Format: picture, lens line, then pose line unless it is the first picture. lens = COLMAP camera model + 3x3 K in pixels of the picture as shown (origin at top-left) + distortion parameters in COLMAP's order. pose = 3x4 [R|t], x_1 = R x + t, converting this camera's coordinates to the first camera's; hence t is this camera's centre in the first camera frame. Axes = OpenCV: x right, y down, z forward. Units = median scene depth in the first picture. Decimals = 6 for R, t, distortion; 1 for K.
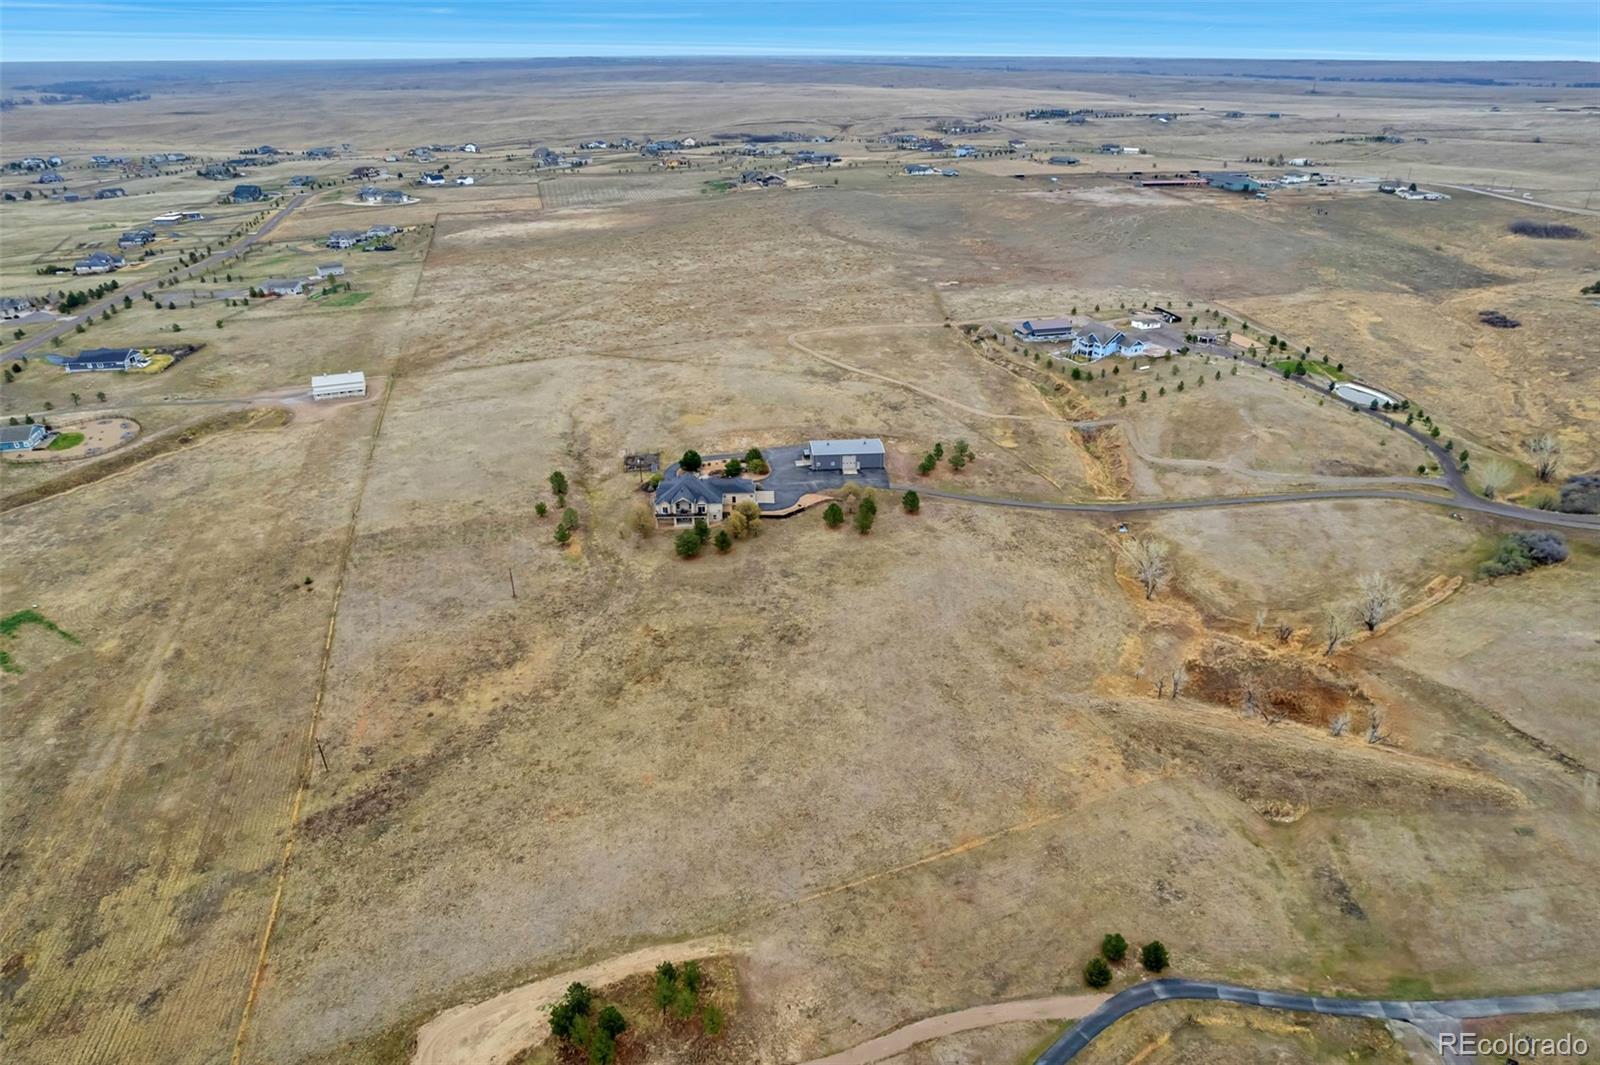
lens RADIAL K [[1048.8, 0, 777.8], [0, 1048.8, 532.5], [0, 0, 1]] dist [-0.070350, 0.060249]
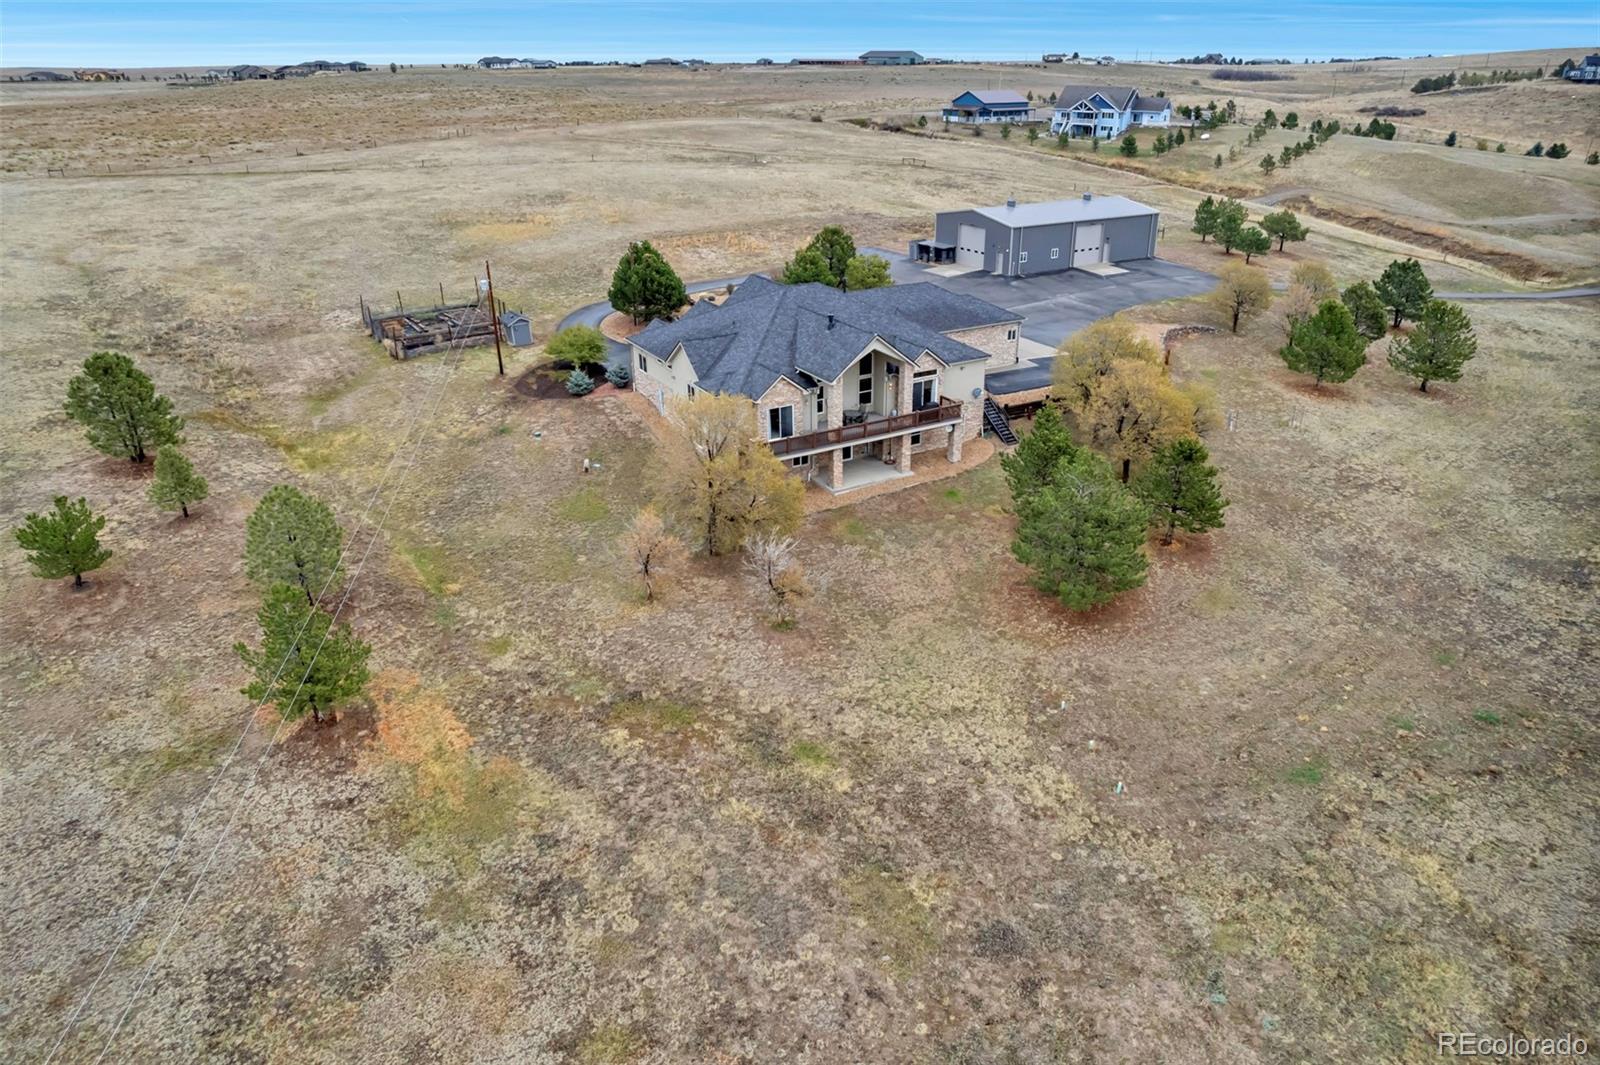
lens RADIAL K [[1048.8, 0, 777.8], [0, 1048.8, 532.5], [0, 0, 1]] dist [-0.070350, 0.060249]
pose [[0.875889, -0.196540, 0.440670, -0.201843], [0.212118, 0.977141, 0.014196, -0.003219], [-0.433387, 0.081040, 0.897557, 0.818850]]
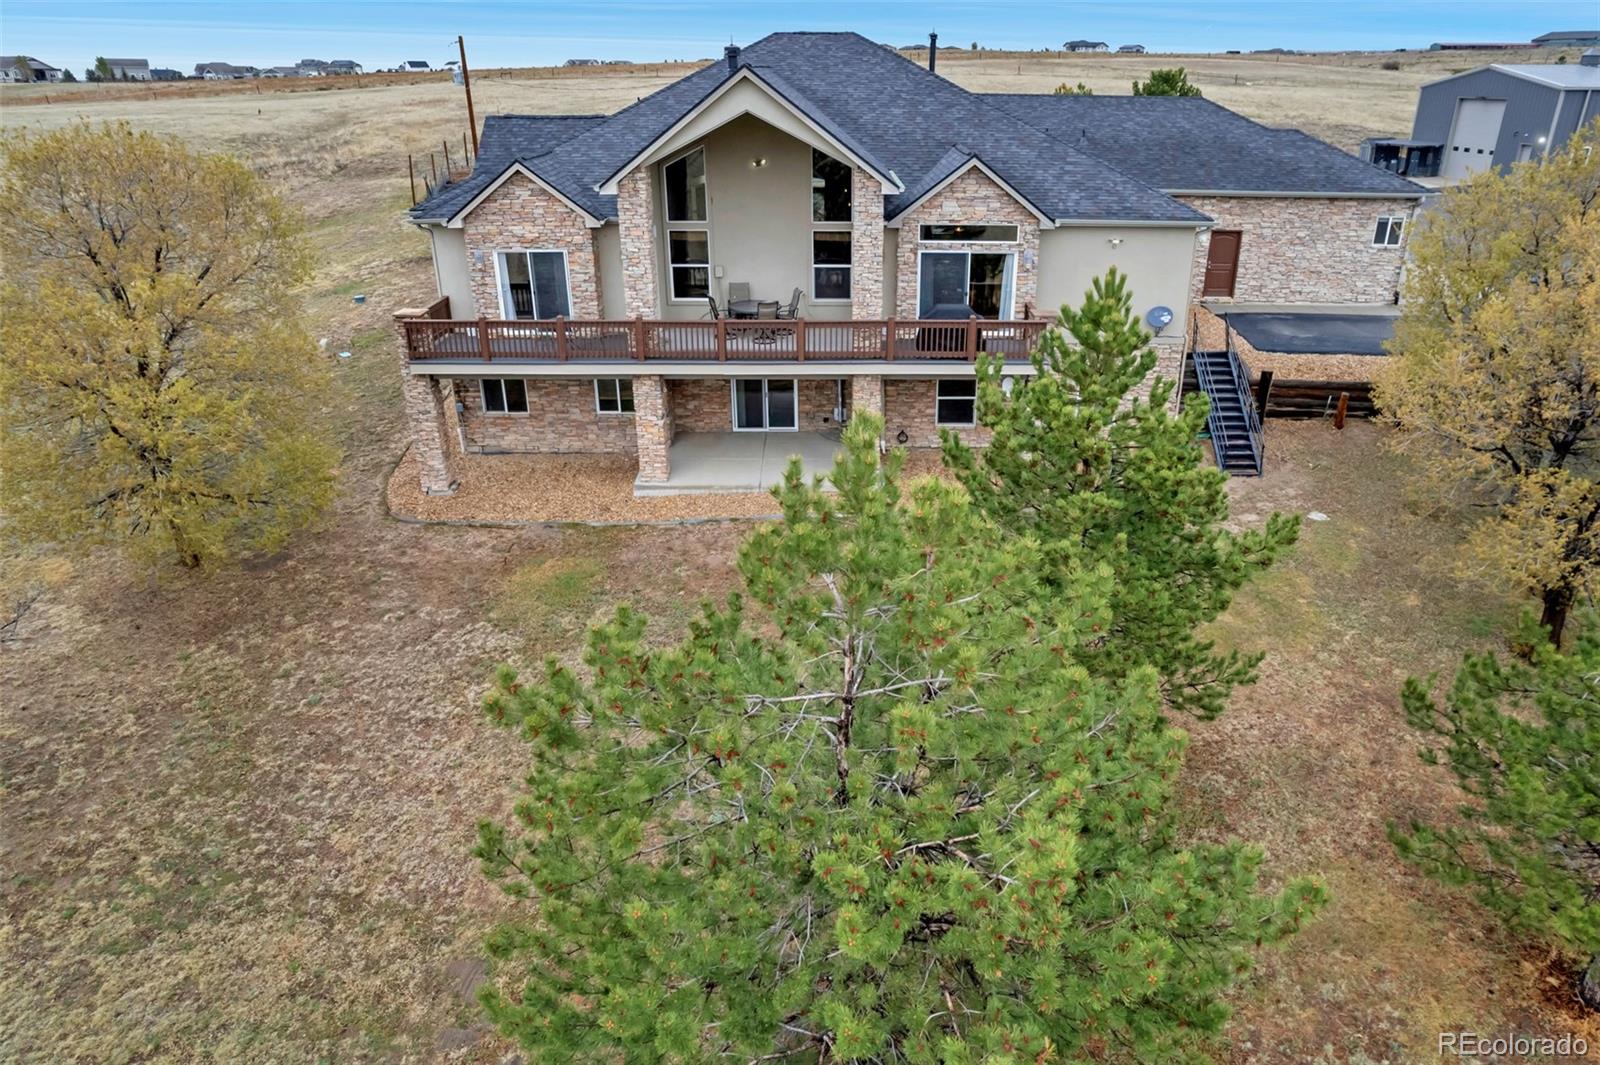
lens RADIAL K [[1048.8, 0, 777.8], [0, 1048.8, 532.5], [0, 0, 1]] dist [-0.070350, 0.060249]
pose [[0.999595, 0.022122, -0.017927, -0.086056], [-0.022705, 0.999197, -0.033019, 0.000308], [0.017182, 0.033413, 0.999294, 0.918029]]
